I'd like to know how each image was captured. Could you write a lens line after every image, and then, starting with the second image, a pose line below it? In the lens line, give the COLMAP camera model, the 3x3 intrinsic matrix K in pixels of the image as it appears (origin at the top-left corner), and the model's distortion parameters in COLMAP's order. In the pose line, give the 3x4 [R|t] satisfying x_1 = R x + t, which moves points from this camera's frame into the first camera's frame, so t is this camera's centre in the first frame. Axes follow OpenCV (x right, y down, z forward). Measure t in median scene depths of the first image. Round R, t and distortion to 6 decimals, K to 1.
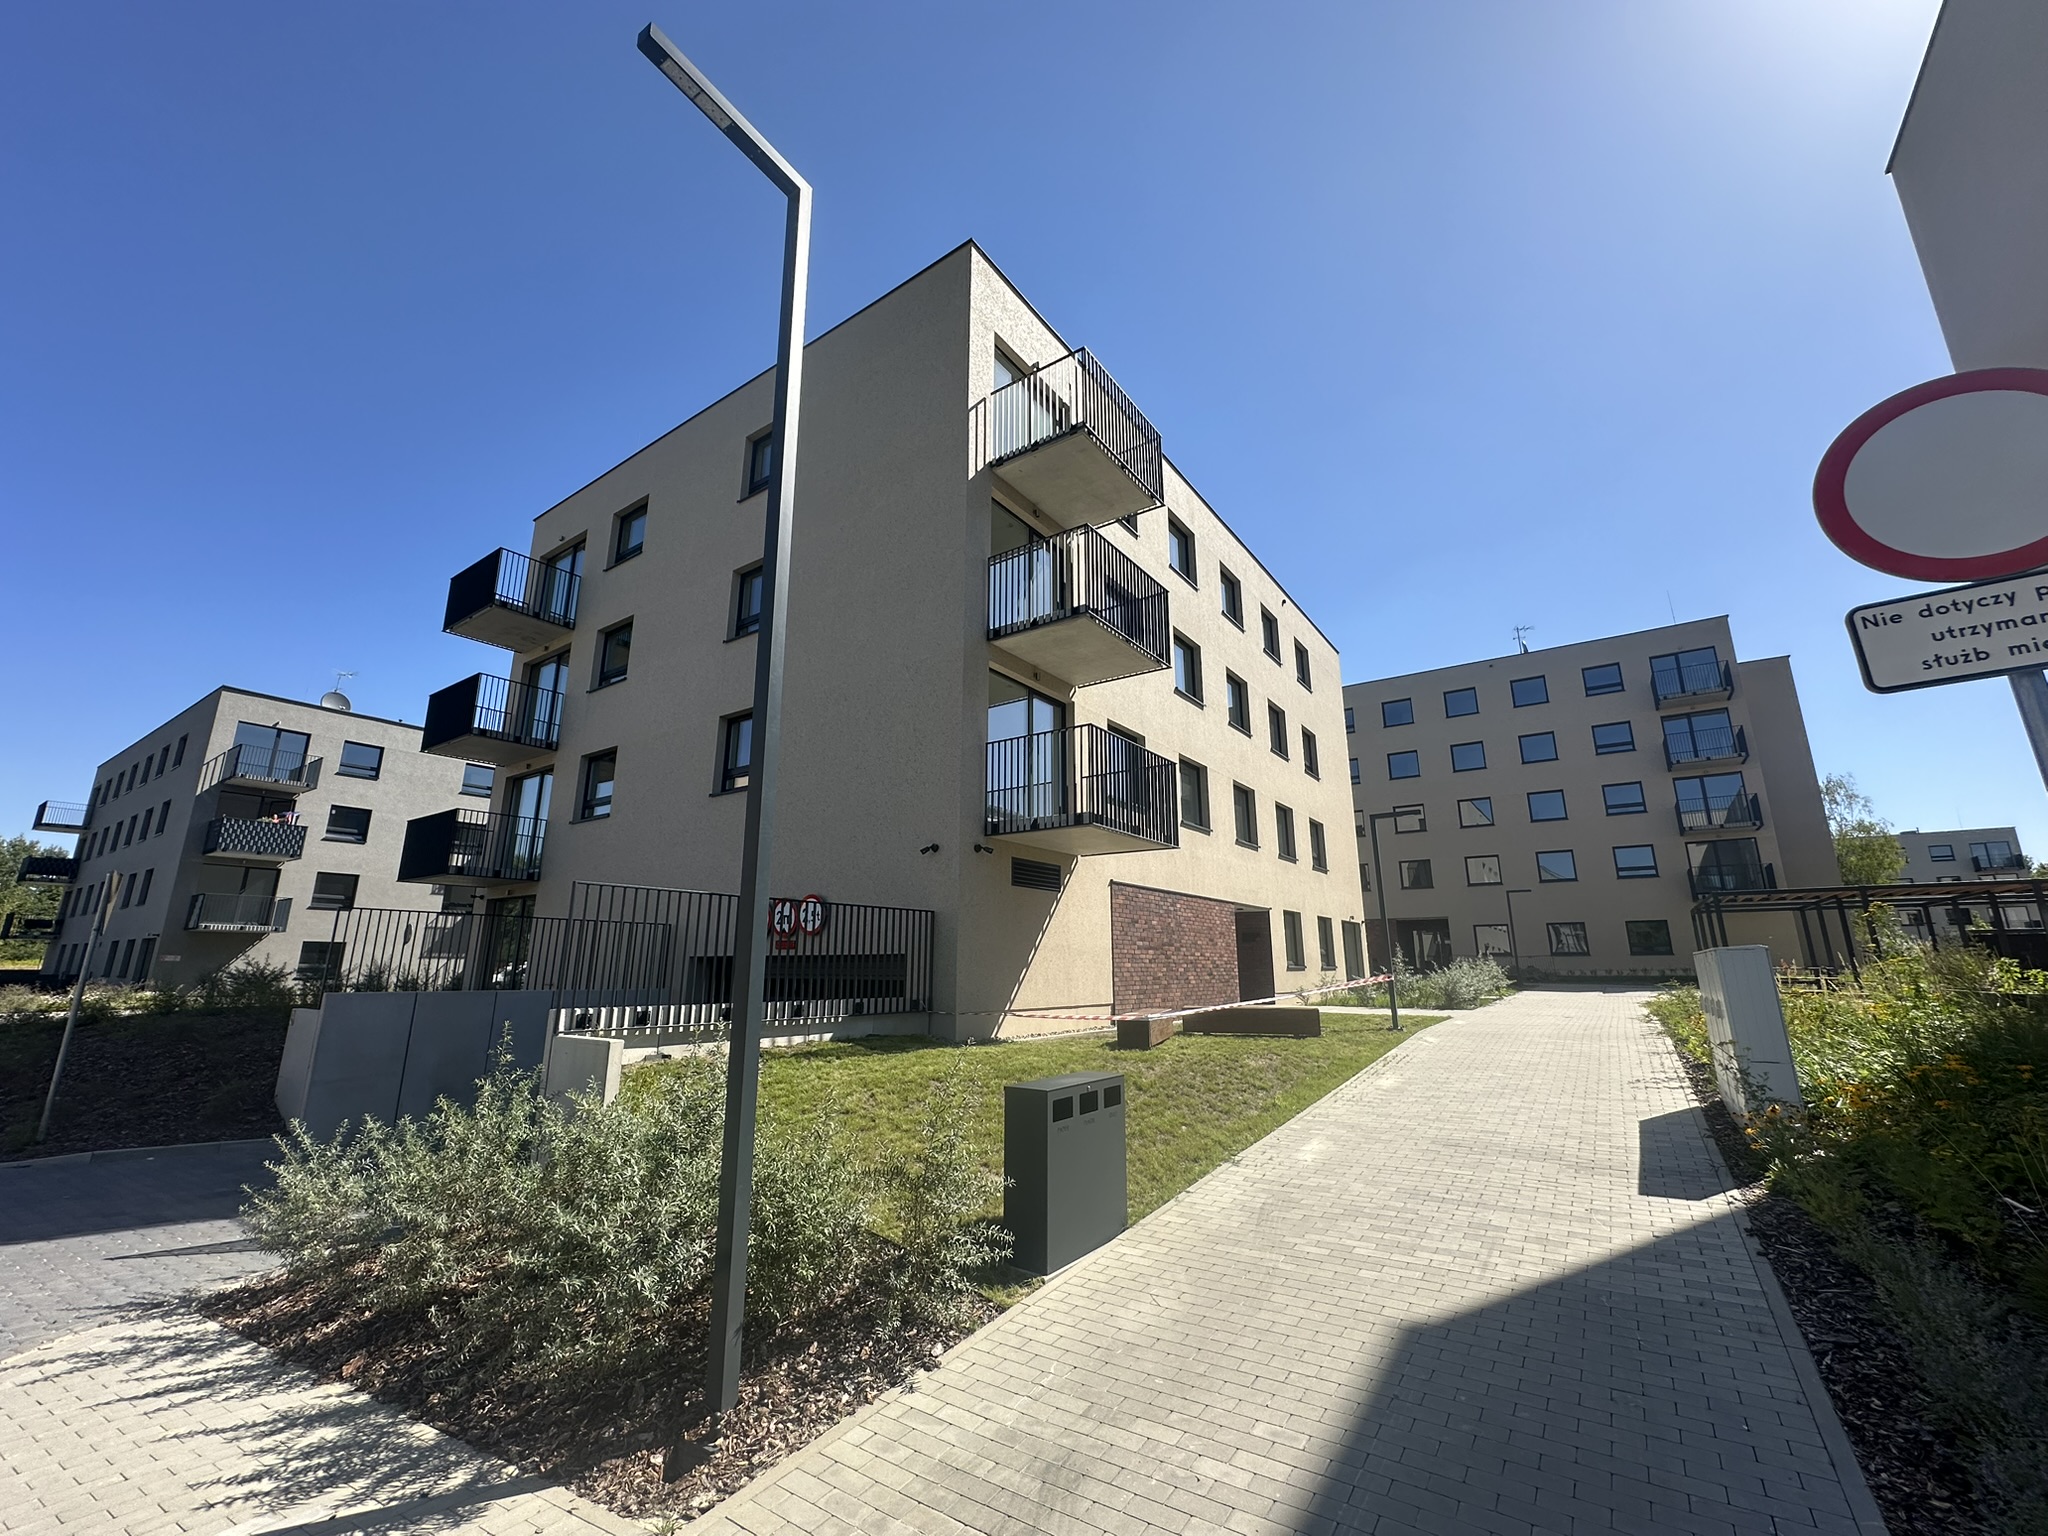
lens RADIAL K [[816.5, 0, 1024.0], [0, 816.5, 768.0], [0, 0, 1]] dist [-0.063331, 0.000217]
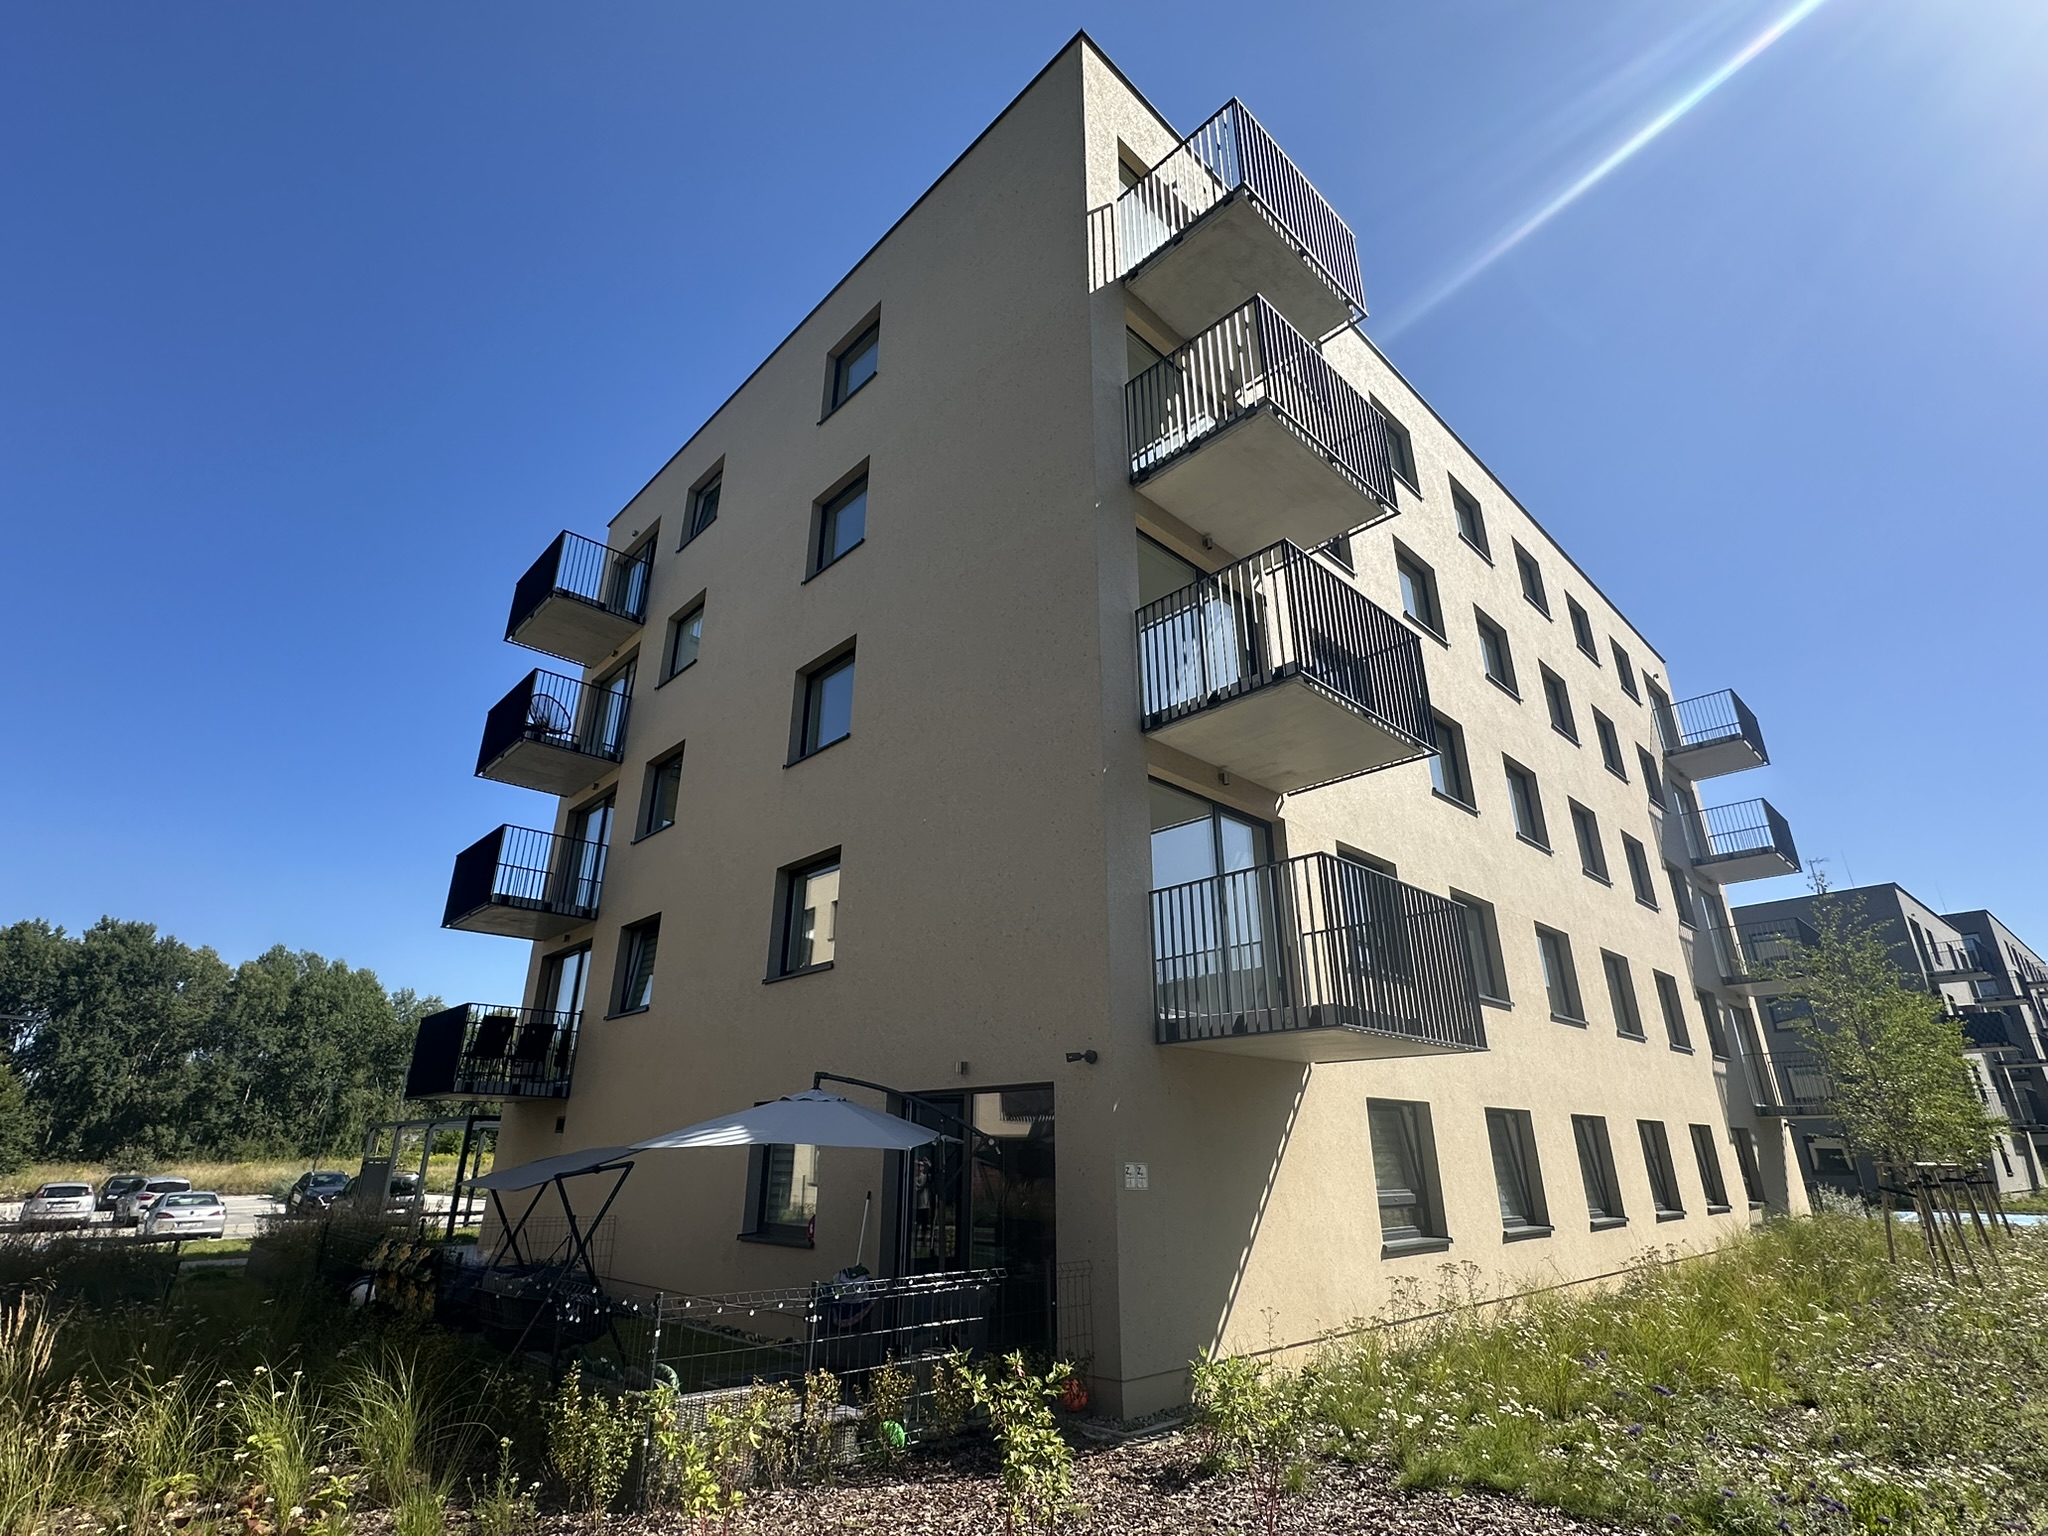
lens RADIAL K [[965.1, 0, 1024.0], [0, 965.1, 768.0], [0, 0, 1]] dist [0.000049, -0.000071]
pose [[0.981373, -0.070127, -0.178856, -0.001401], [0.044097, 0.988365, -0.145567, -0.016787], [0.186983, 0.134968, 0.973047, 0.197055]]
